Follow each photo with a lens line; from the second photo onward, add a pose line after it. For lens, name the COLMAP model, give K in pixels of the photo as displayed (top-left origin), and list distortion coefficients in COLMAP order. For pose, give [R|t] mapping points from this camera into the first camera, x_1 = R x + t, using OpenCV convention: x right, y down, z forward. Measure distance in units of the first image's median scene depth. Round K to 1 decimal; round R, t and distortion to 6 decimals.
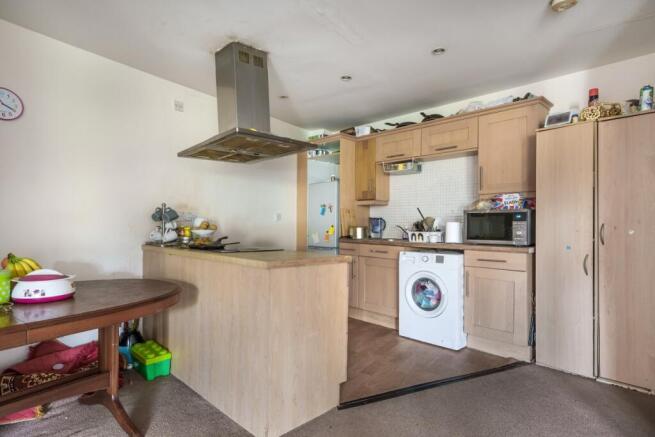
lens RADIAL K [[358.3, 0, 327.8], [0, 358.3, 222.6], [0, 0, 1]] dist [0.016563, 0.000554]
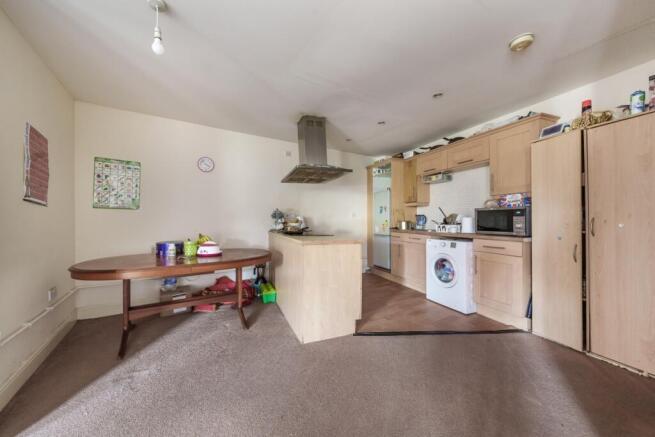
lens RADIAL K [[242.4, 0, 327.2], [0, 242.4, 216.7], [0, 0, 1]] dist [0.001184, 0.000424]
pose [[0.918748, -0.010172, -0.394714, 0.262660], [0.006796, 0.999927, -0.009948, 0.001327], [0.394787, 0.006457, 0.918750, -0.029611]]
